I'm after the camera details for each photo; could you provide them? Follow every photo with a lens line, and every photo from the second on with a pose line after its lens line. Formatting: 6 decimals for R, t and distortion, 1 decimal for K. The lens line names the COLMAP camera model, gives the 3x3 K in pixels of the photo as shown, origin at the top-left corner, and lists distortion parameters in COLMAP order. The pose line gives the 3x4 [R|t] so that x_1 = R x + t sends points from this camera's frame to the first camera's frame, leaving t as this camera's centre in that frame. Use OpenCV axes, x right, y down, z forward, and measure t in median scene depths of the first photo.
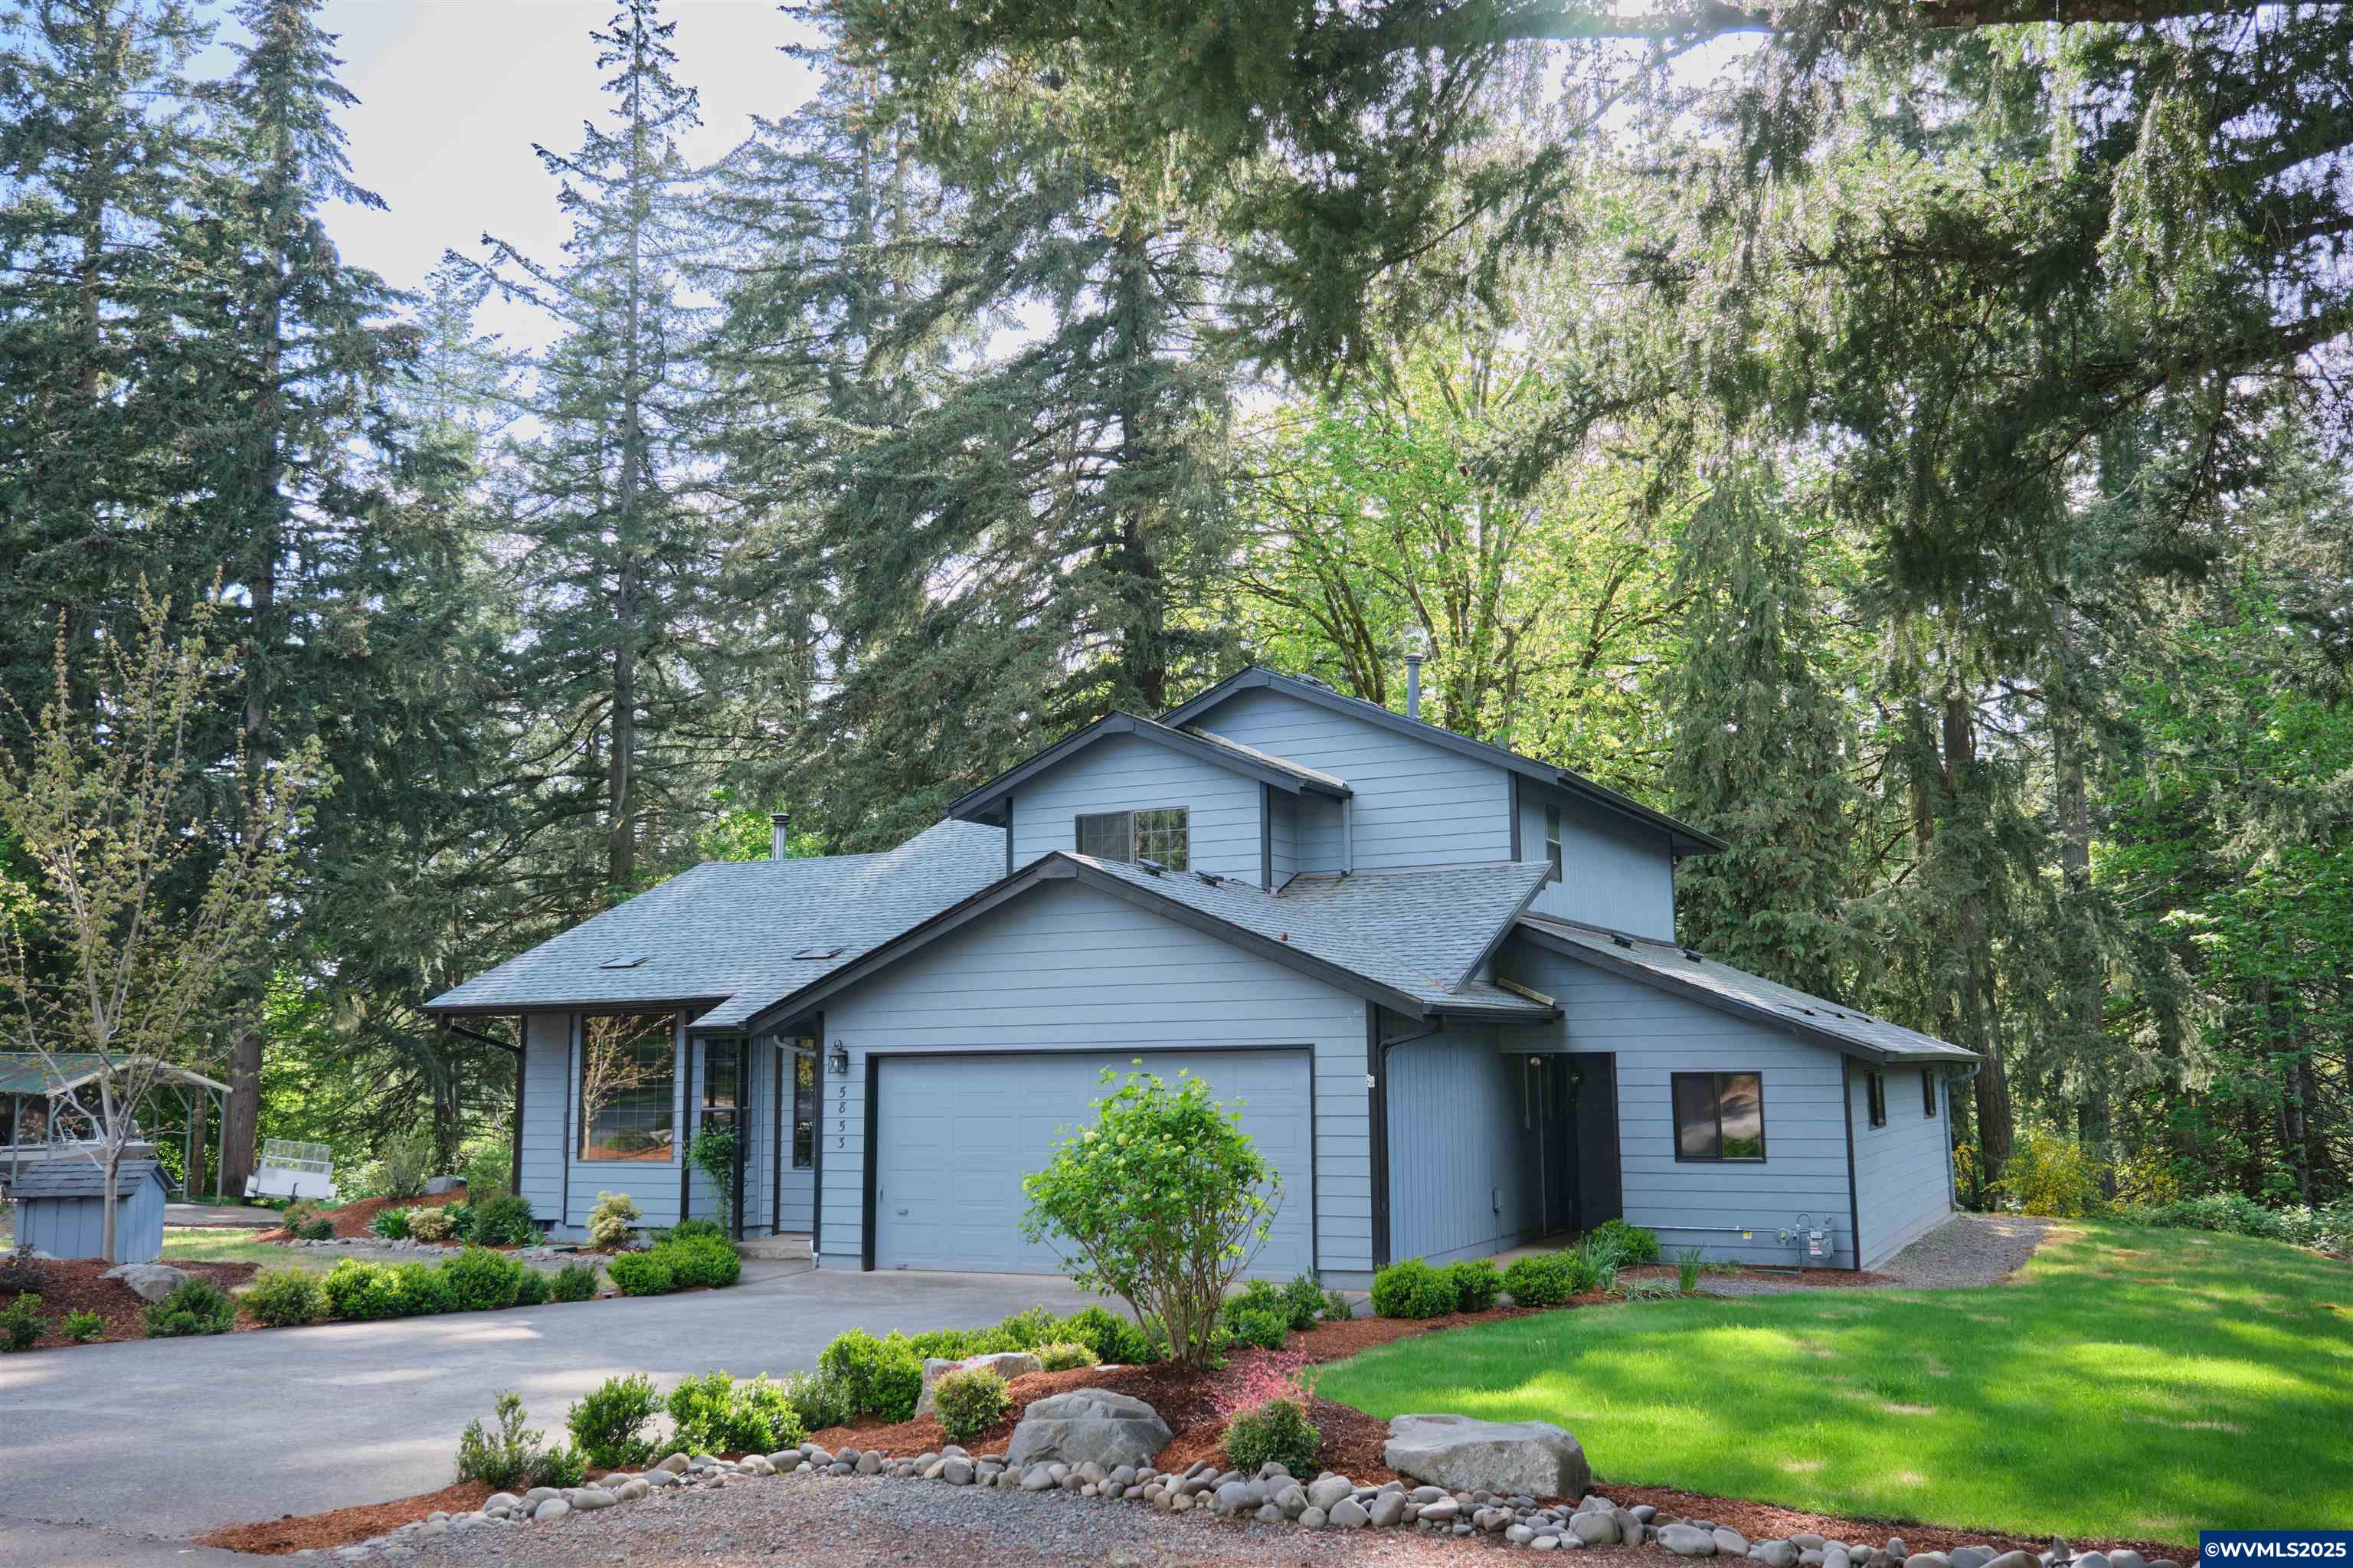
lens RADIAL K [[1921.8, 0, 1176.5], [0, 1921.8, 784.0], [0, 0, 1]] dist [-0.002224, -0.000855]
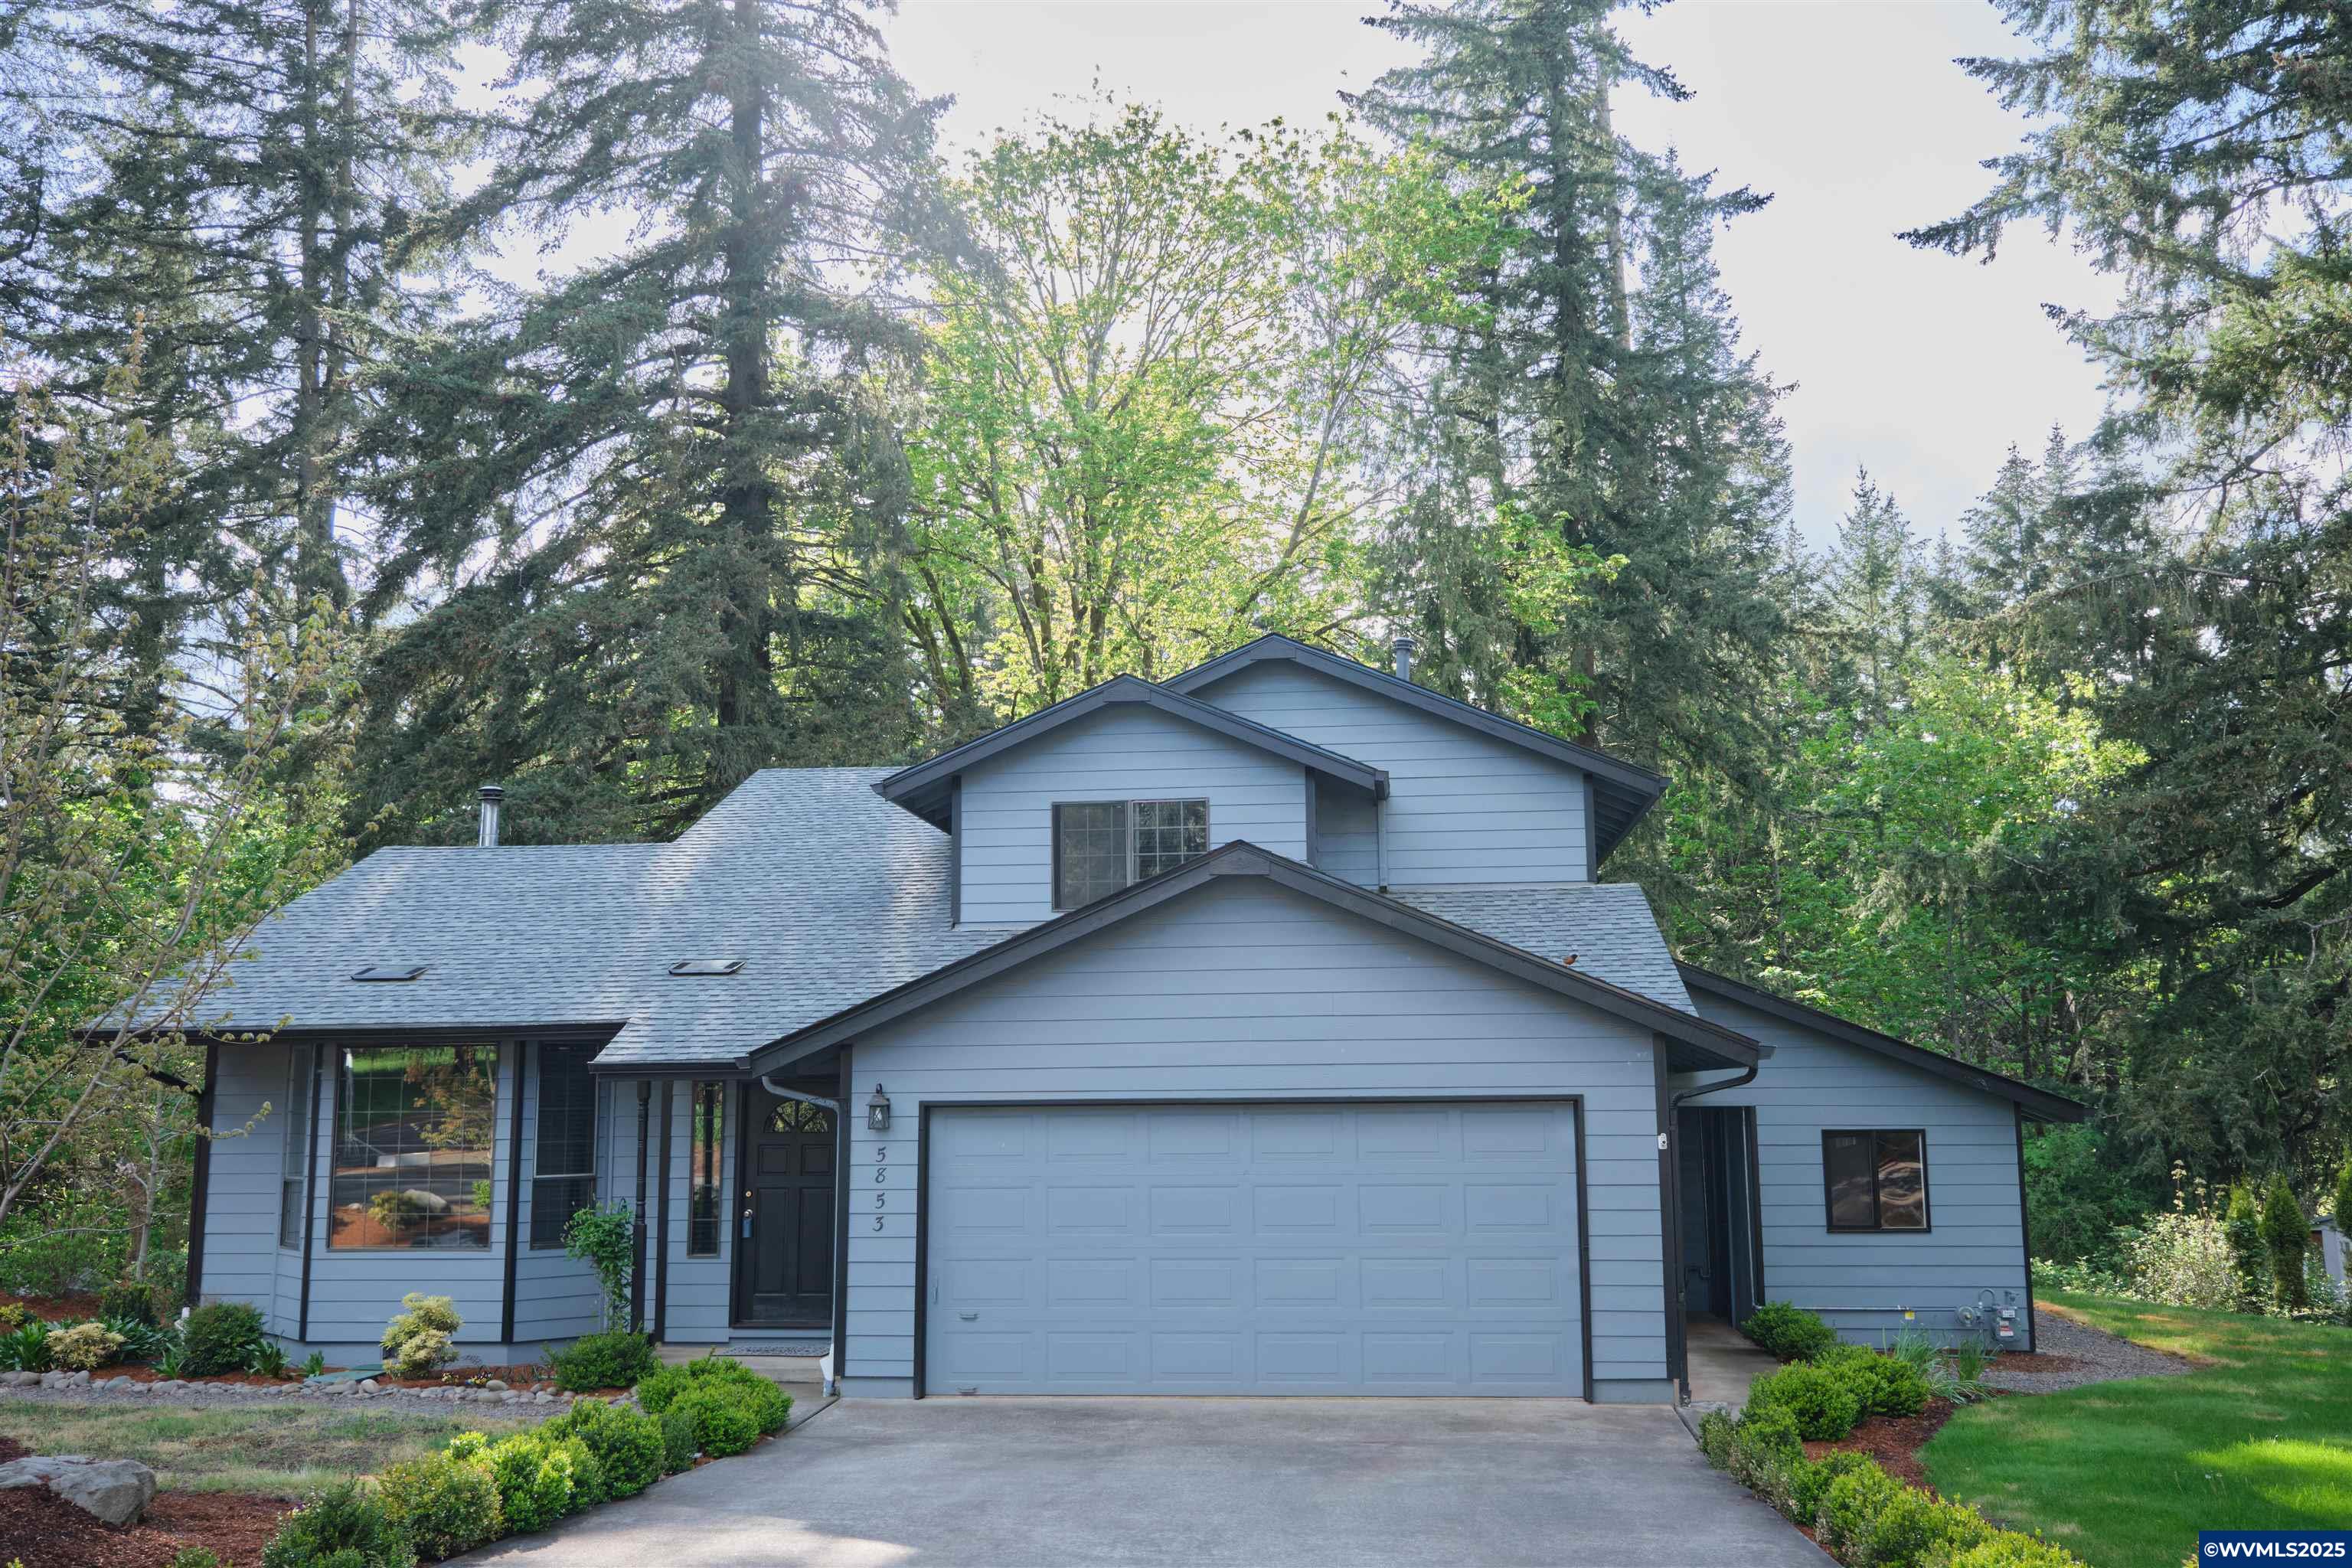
lens RADIAL K [[2011.8, 0, 1176.0], [0, 2011.8, 784.0], [0, 0, 1]] dist [0.002927, -0.003744]
pose [[0.942624, 0.057995, 0.328779, -0.327093], [-0.052195, 0.998287, -0.026447, 0.032592], [-0.329750, 0.007769, 0.944036, 0.231212]]
